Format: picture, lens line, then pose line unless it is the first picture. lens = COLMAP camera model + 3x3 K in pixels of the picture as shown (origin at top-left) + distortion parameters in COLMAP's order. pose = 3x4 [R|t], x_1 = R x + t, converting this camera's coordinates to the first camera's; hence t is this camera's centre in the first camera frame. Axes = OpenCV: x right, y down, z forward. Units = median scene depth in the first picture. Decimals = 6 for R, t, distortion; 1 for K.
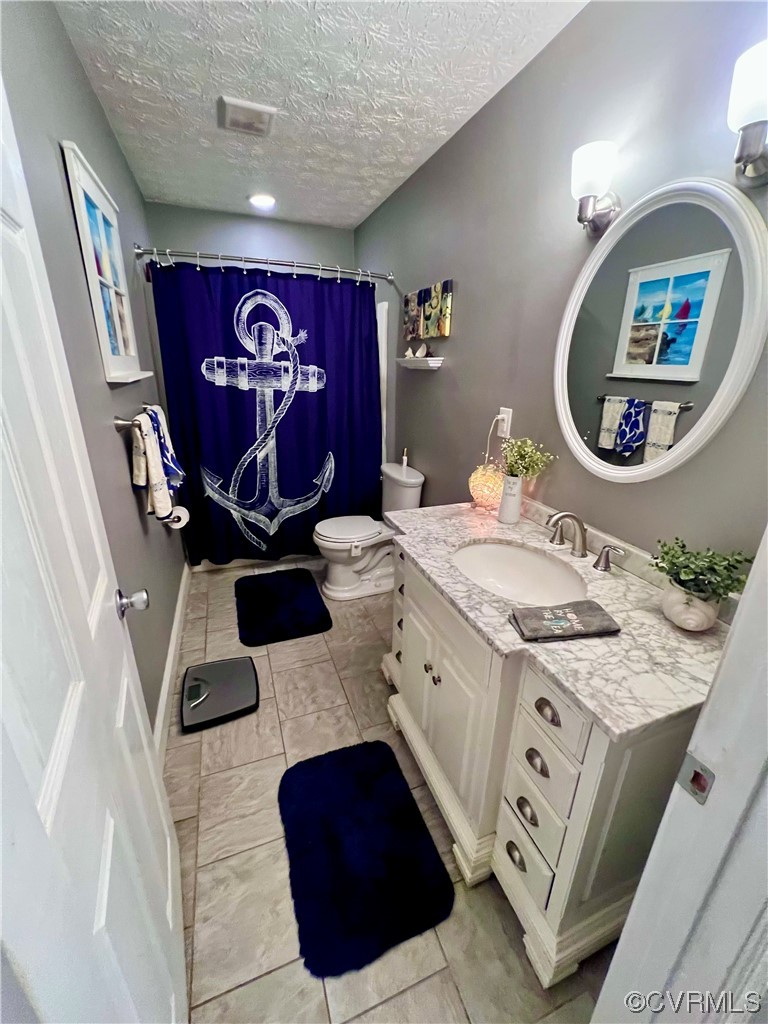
lens RADIAL K [[412.4, 0, 381.0], [0, 412.4, 505.0], [0, 0, 1]] dist [-0.003171, 0.000678]
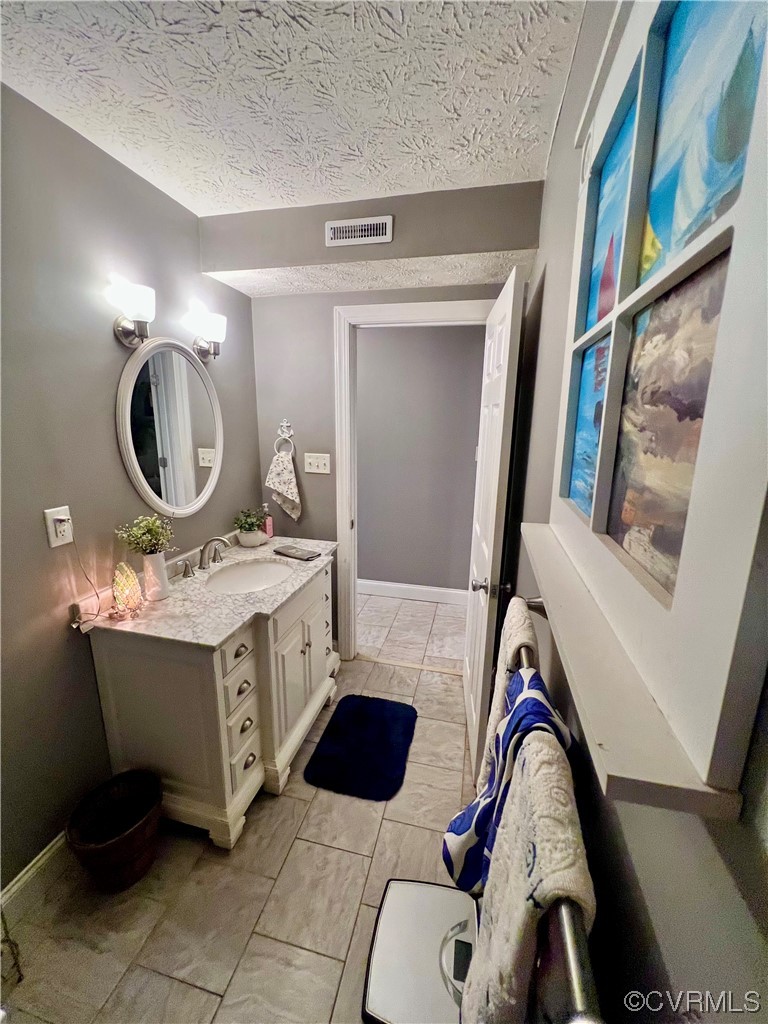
lens RADIAL K [[412.4, 0, 383.9], [0, 412.4, 513.9], [0, 0, 1]] dist [-0.003171, 0.000678]
pose [[-0.831137, -0.156265, 0.533659, -0.705112], [0.155319, 0.856266, 0.492630, -0.589290], [-0.533935, 0.492330, -0.687404, 1.410616]]
